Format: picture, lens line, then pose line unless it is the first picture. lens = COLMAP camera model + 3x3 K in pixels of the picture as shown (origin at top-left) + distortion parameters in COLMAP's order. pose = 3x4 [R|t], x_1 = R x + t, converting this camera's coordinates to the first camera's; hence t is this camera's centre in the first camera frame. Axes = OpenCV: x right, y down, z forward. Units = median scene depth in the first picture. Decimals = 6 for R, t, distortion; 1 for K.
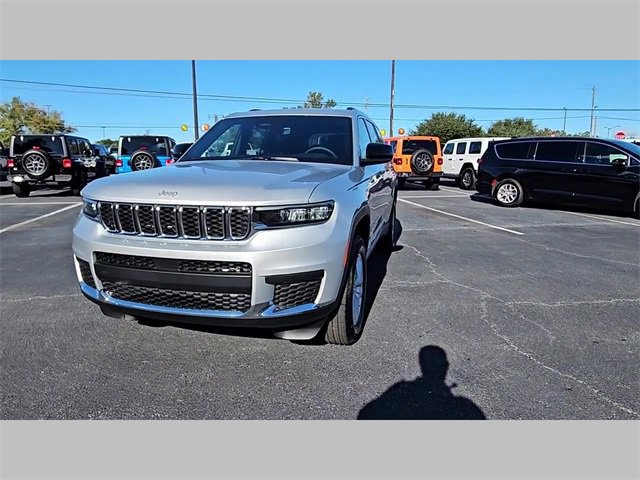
lens RADIAL K [[432.6, 0, 305.3], [0, 432.6, 244.5], [0, 0, 1]] dist [0.007620, 0.000212]
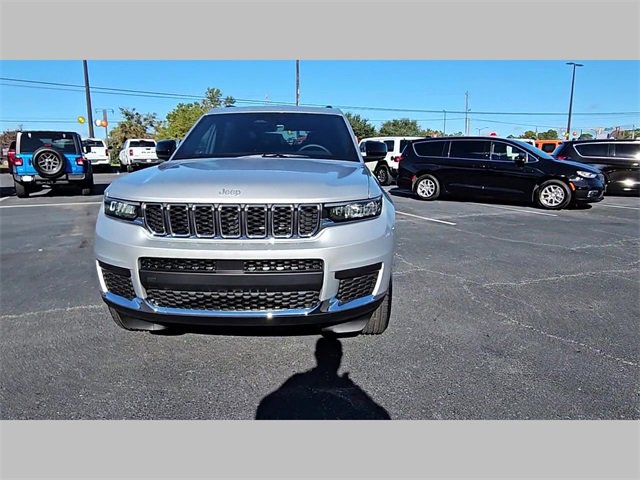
lens RADIAL K [[432.6, 0, 305.7], [0, 432.6, 247.4], [0, 0, 1]] dist [0.007620, 0.000212]
pose [[0.972285, -0.050177, 0.228353, -0.254896], [0.047730, 0.998728, 0.016231, -0.001979], [-0.228877, -0.004881, 0.973443, 0.019326]]
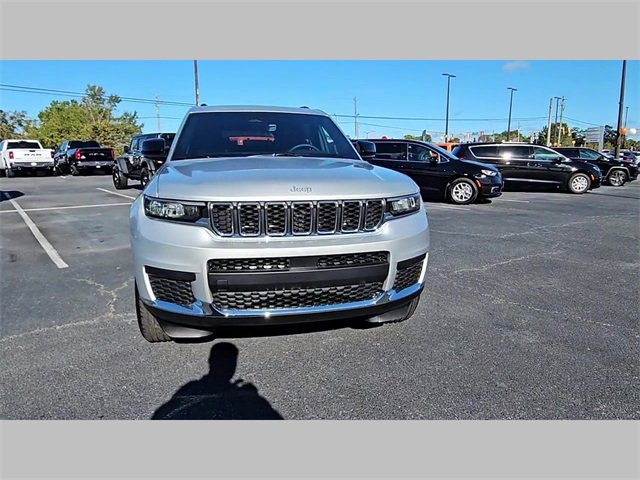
lens RADIAL K [[432.6, 0, 300.8], [0, 432.6, 254.3], [0, 0, 1]] dist [0.007620, 0.000212]
pose [[0.890467, -0.104306, 0.442933, -0.511447], [0.095455, 0.994535, 0.042301, -0.009865], [-0.444924, 0.004612, 0.895556, 0.094775]]
